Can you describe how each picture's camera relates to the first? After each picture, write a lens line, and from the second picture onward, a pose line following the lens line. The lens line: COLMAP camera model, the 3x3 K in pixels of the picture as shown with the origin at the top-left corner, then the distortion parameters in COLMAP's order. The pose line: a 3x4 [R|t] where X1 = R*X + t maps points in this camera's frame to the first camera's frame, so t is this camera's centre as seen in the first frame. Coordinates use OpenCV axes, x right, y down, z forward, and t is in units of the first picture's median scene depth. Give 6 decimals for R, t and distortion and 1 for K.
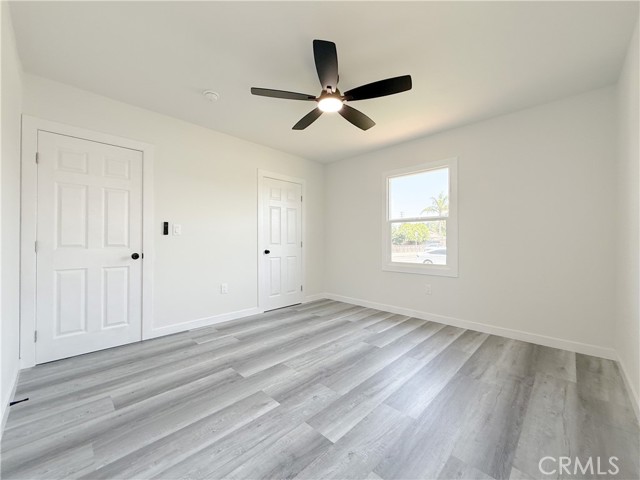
lens RADIAL K [[255.7, 0, 319.0], [0, 255.7, 240.0], [0, 0, 1]] dist [0.000915, 0.000285]
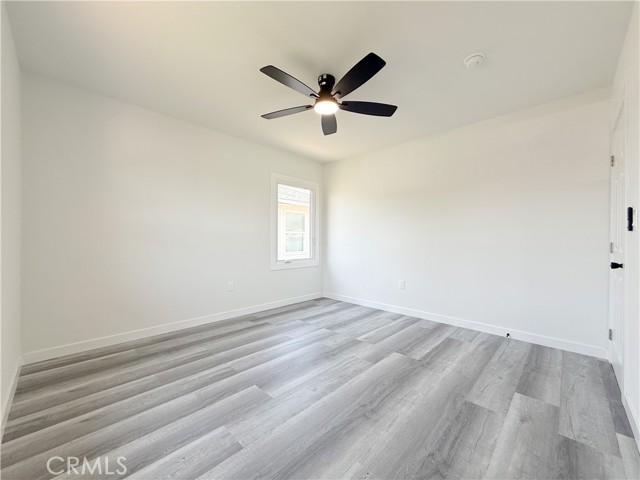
lens RADIAL K [[255.7, 0, 319.0], [0, 255.7, 240.0], [0, 0, 1]] dist [0.000915, 0.000285]
pose [[-0.999950, -0.007930, -0.006058, 0.071275], [-0.007914, 0.999965, -0.002739, 0.005508], [0.006079, -0.002690, -0.999978, 1.856682]]
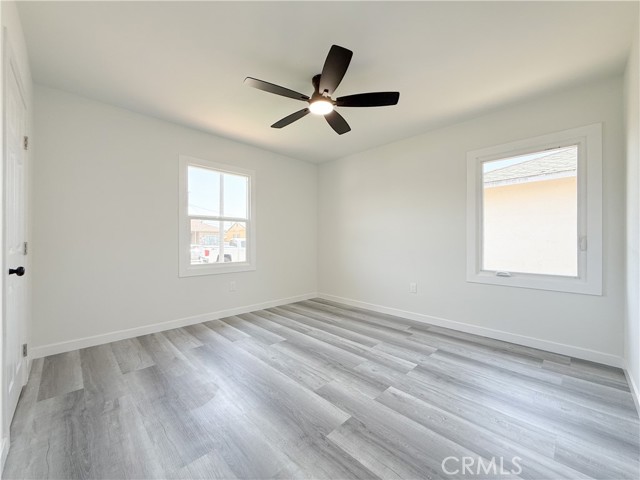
lens RADIAL K [[255.7, 0, 319.0], [0, 255.7, 240.0], [0, 0, 1]] dist [0.000915, 0.000285]
pose [[0.014213, -0.000543, 0.999899, -0.894651], [-0.005150, 0.999987, 0.000616, -0.000554], [-0.999886, -0.005159, 0.014210, 0.910213]]
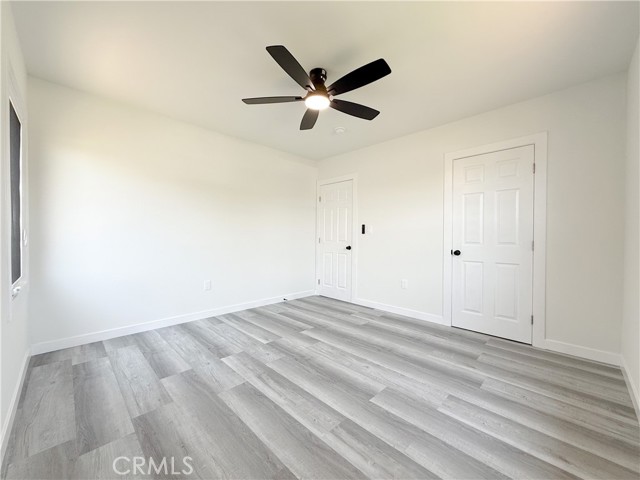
lens RADIAL K [[255.7, 0, 319.0], [0, 255.7, 240.0], [0, 0, 1]] dist [0.000915, 0.000285]
pose [[-0.009506, 0.010104, -0.999904, 0.963324], [-0.004461, 0.999939, 0.010147, 0.000100], [0.999945, 0.004557, -0.009460, 0.933500]]
